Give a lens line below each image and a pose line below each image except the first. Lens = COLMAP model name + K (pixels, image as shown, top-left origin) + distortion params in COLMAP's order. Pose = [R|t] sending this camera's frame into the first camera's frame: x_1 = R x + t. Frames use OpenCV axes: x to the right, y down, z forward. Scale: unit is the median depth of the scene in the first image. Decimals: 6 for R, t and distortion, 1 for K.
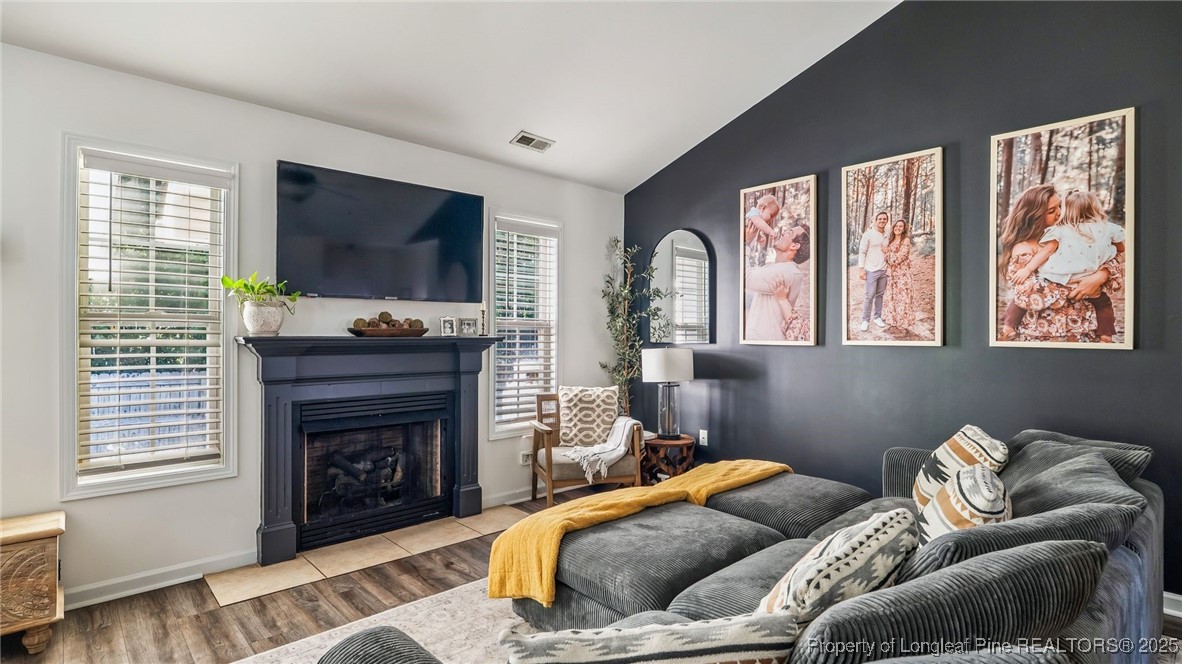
lens RADIAL K [[567.9, 0, 591.0], [0, 567.9, 332.0], [0, 0, 1]] dist [-0.001248, -0.000193]
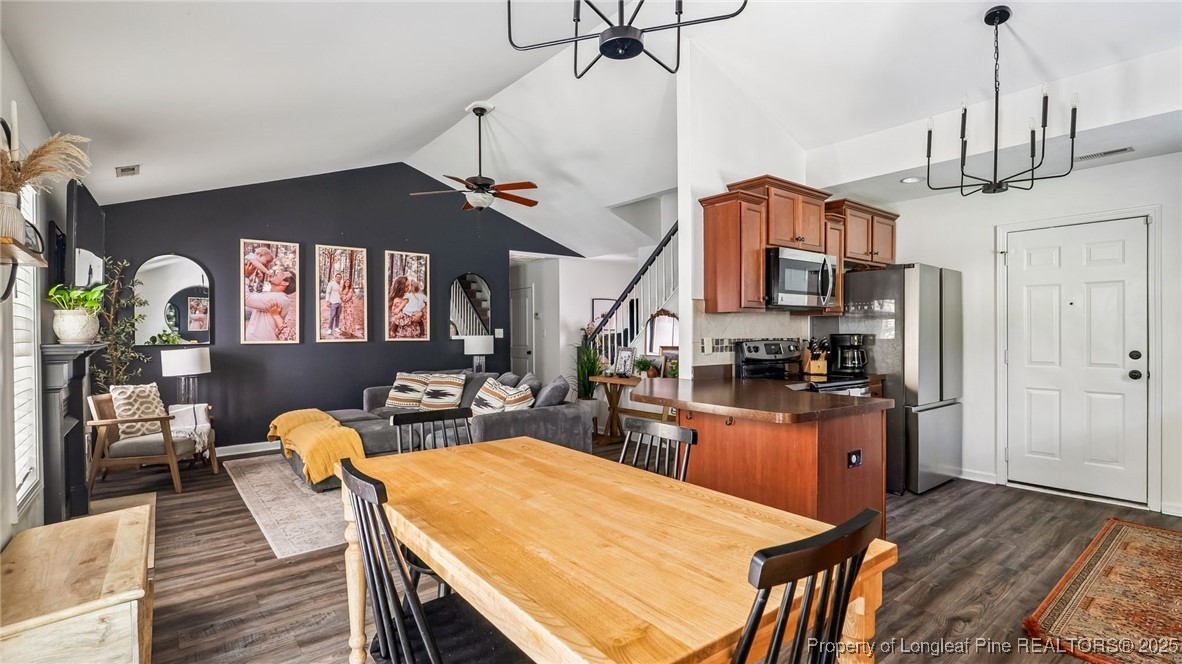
lens RADIAL K [[551.4, 0, 585.3], [0, 551.4, 333.9], [0, 0, 1]] dist [-0.003178, -0.000580]
pose [[0.093726, -0.007635, 0.995569, -1.159074], [0.003360, 0.999967, 0.007352, -0.013216], [-0.995592, 0.002656, 0.093749, -0.018475]]
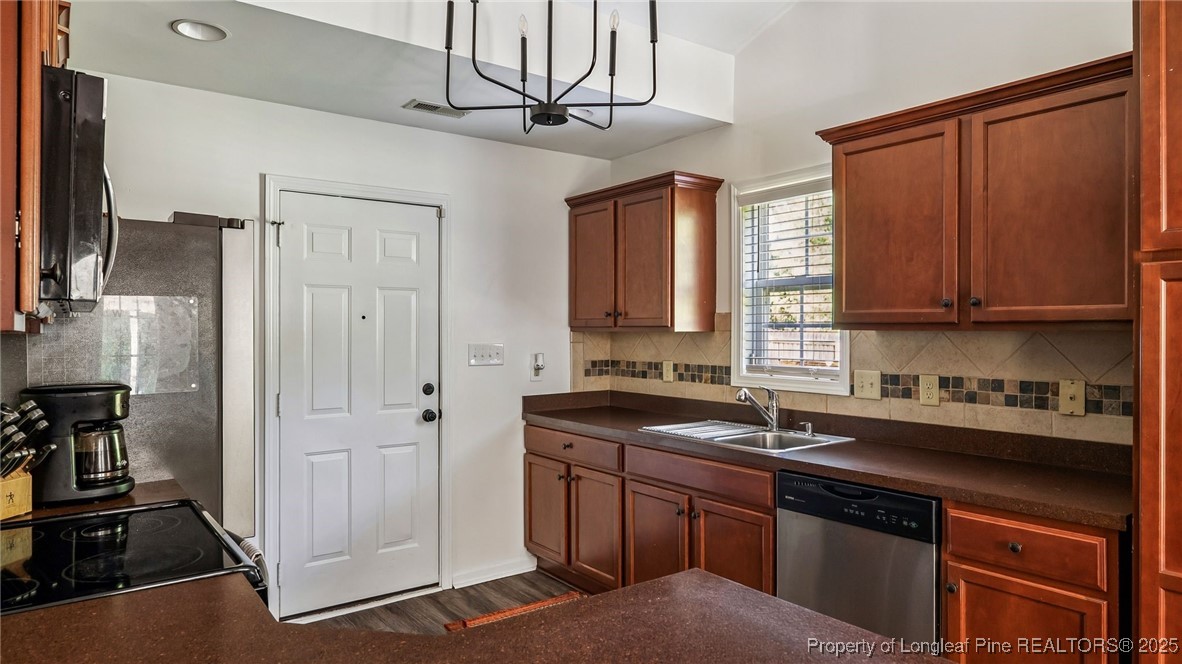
lens RADIAL K [[717.3, 0, 588.1], [0, 717.3, 327.9], [0, 0, 1]] dist [-0.006383, -0.000418]
pose [[-0.993023, -0.003819, 0.117861, -0.424132], [-0.004251, 0.999985, -0.003413, -0.044682], [-0.117846, -0.003890, -0.993024, 0.024242]]
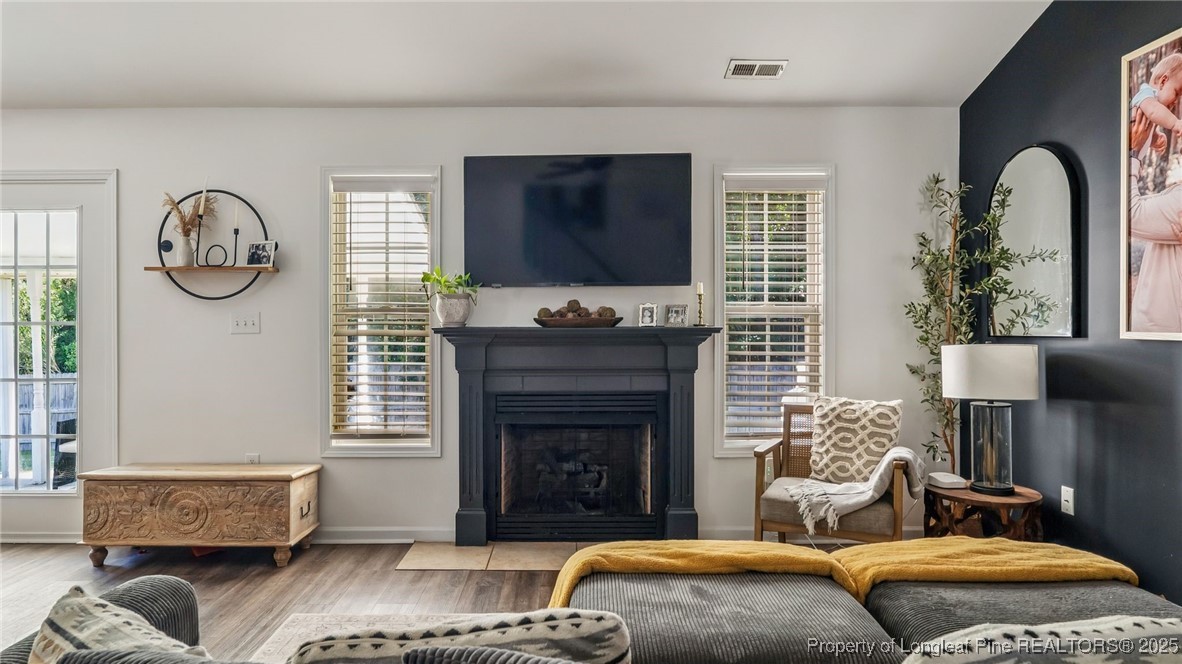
lens RADIAL K [[694.3, 0, 565.9], [0, 694.3, 326.4], [0, 0, 1]] dist [-0.002952, 0.000168]
pose [[0.731526, -0.004347, -0.681799, 0.353329], [0.007702, 0.999969, 0.001888, 0.004299], [0.681770, -0.006632, 0.731537, 0.156618]]
